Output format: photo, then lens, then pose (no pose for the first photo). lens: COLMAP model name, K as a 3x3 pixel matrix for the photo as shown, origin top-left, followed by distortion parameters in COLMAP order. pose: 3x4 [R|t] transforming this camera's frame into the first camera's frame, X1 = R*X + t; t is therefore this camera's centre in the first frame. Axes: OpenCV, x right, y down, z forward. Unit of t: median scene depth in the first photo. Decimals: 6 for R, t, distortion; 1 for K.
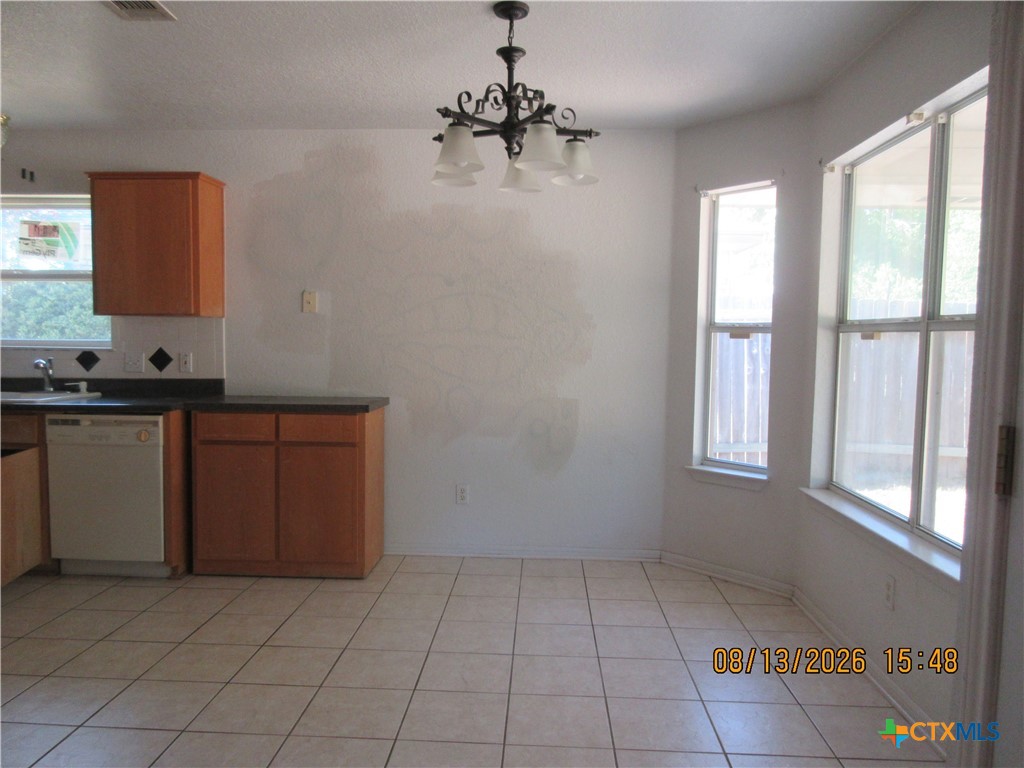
lens RADIAL K [[757.1, 0, 511.0], [0, 757.1, 377.3], [0, 0, 1]] dist [-0.005396, 0.001820]
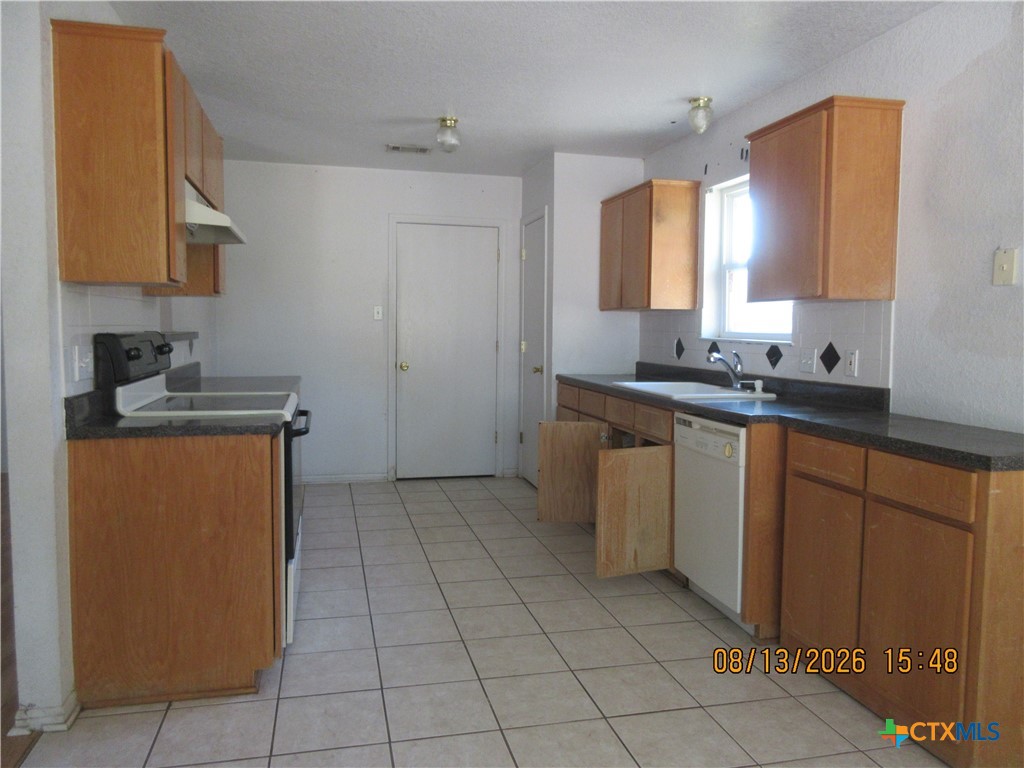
lens RADIAL K [[757.1, 0, 511.0], [0, 757.1, 377.3], [0, 0, 1]] dist [-0.005396, 0.001820]
pose [[0.282923, 0.057494, -0.957418, 0.185393], [-0.056914, 0.997449, 0.043079, -0.018650], [0.957453, 0.042303, 0.285473, 0.478279]]
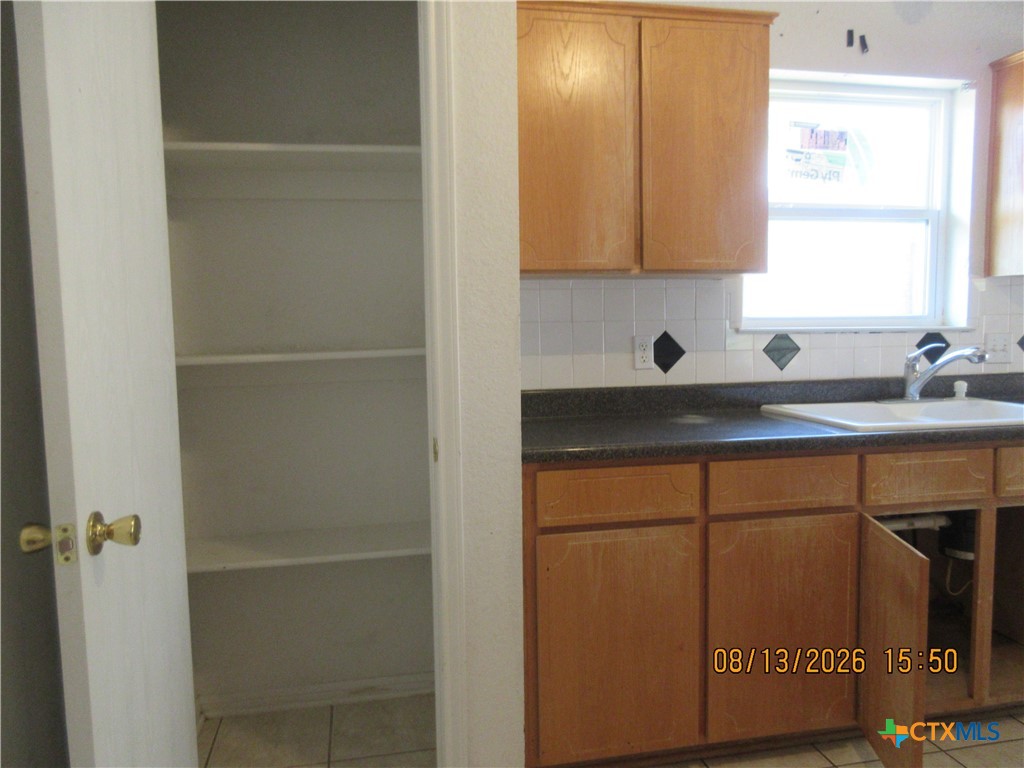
lens RADIAL K [[774.2, 0, 538.2], [0, 774.2, 385.1], [0, 0, 1]] dist [0.007535, 0.005271]
pose [[0.963620, -0.045298, 0.263410, -1.071567], [0.036502, 0.998603, 0.038196, -0.027902], [-0.264772, -0.027192, 0.963927, 0.470602]]
